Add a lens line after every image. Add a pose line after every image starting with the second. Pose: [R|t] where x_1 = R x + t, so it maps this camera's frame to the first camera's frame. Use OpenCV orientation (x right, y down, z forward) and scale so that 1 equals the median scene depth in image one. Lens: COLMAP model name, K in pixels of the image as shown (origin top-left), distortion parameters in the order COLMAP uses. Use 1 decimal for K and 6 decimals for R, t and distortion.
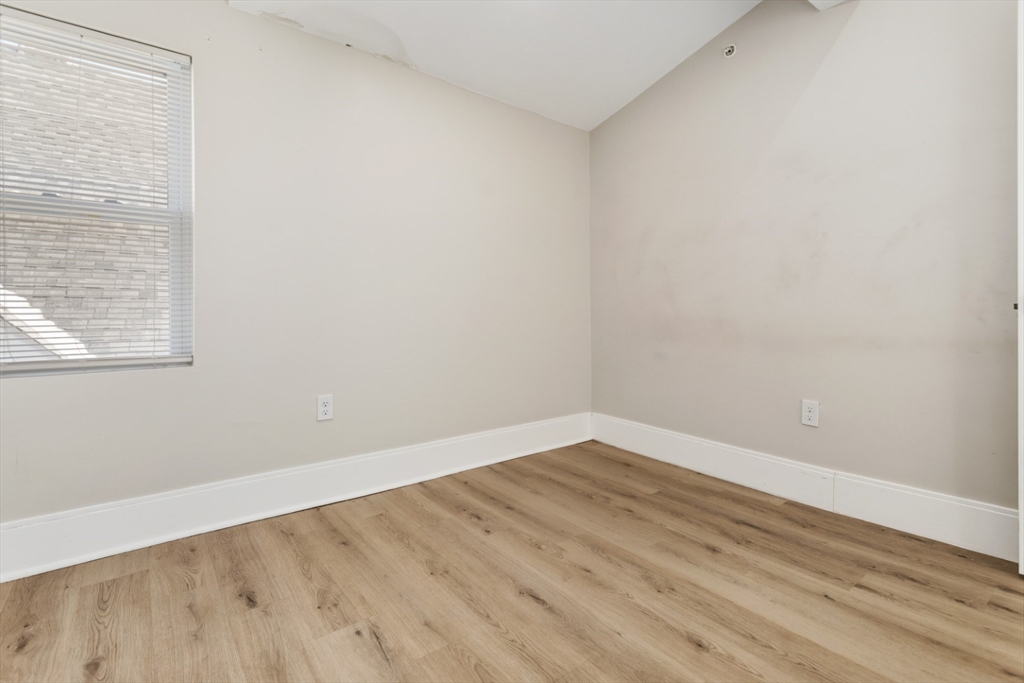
lens RADIAL K [[490.8, 0, 516.7], [0, 490.8, 341.0], [0, 0, 1]] dist [0.002519, -0.001455]
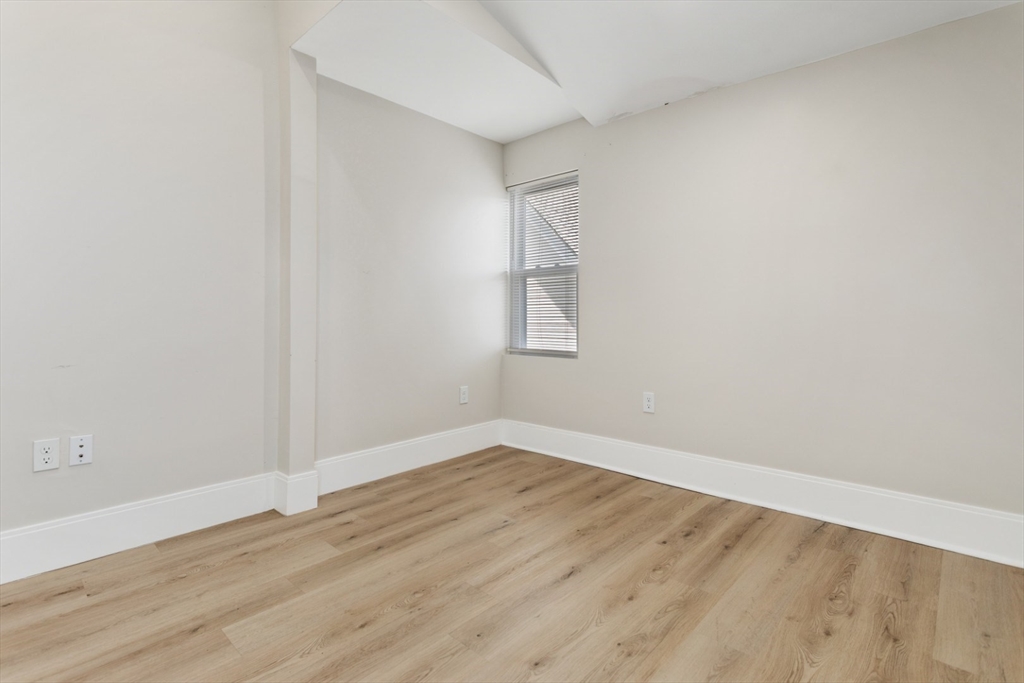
lens RADIAL K [[490.8, 0, 515.2], [0, 490.8, 336.9], [0, 0, 1]] dist [0.002519, -0.001455]
pose [[0.151495, 0.031585, -0.987953, 0.868793], [-0.060648, 0.997903, 0.022603, -0.043570], [0.986596, 0.056493, 0.153093, 0.498149]]
